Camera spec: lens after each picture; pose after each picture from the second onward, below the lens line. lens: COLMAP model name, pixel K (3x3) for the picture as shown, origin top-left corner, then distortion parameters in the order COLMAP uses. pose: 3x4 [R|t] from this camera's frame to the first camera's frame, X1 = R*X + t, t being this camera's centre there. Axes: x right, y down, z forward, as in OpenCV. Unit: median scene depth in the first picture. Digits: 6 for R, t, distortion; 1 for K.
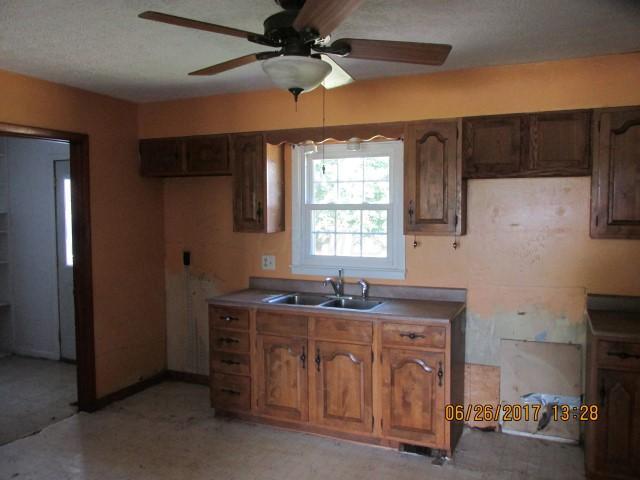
lens RADIAL K [[531.4, 0, 320.0], [0, 531.4, 240.0], [0, 0, 1]] dist [-0.001113, 0.000061]
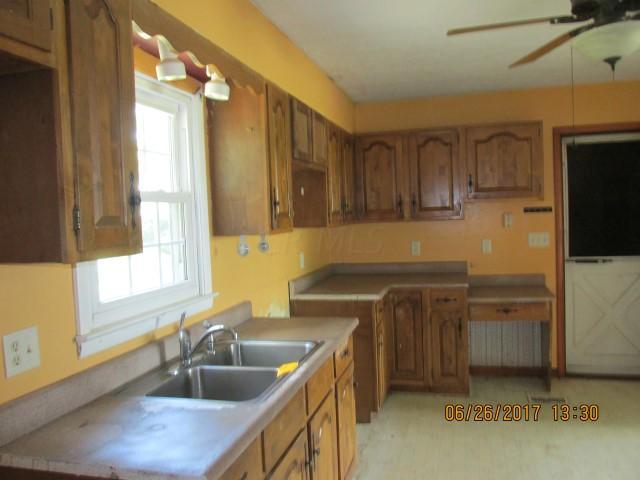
lens RADIAL K [[531.4, 0, 320.0], [0, 531.4, 240.0], [0, 0, 1]] dist [-0.001113, 0.000061]
pose [[-0.145638, -0.042842, 0.988410, -0.467116], [0.086777, 0.994658, 0.055899, -0.031822], [-0.985525, 0.093912, -0.141142, 0.862431]]
